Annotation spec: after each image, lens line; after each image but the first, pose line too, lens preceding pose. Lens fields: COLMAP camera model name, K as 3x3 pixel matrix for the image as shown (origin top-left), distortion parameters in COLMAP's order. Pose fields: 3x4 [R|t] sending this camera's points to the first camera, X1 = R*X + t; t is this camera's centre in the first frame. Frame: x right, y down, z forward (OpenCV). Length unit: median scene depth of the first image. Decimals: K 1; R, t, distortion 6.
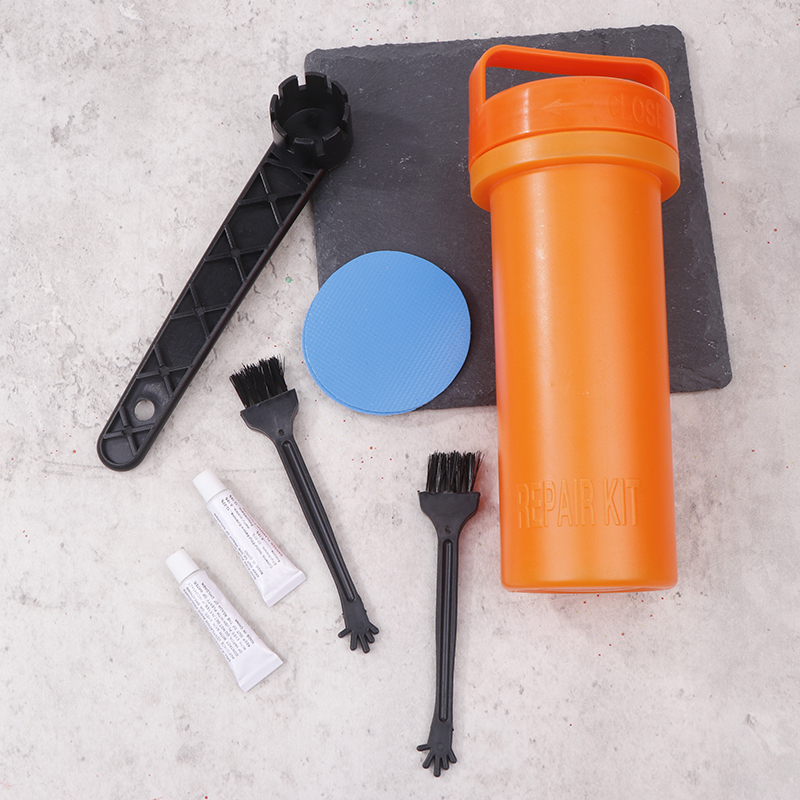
lens RADIAL K [[1335.6, 0, 401.7], [0, 1335.6, 394.3], [0, 0, 1]] dist [0.023225, 0.000000]
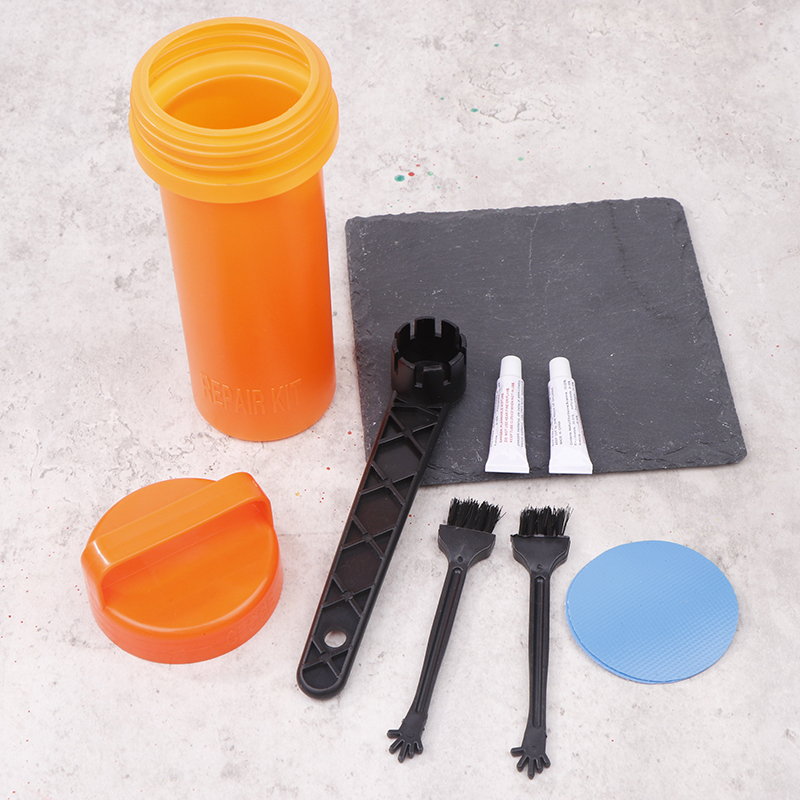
lens RADIAL K [[1744.4, 0, 398.4], [0, 1744.4, 401.5], [0, 0, 1]] dist [0.045825, 0.000000]
pose [[0.999976, -0.001595, 0.006710, -0.041875], [0.004224, 0.910736, -0.412968, 0.533613], [-0.005453, 0.412987, 0.910721, -0.293209]]
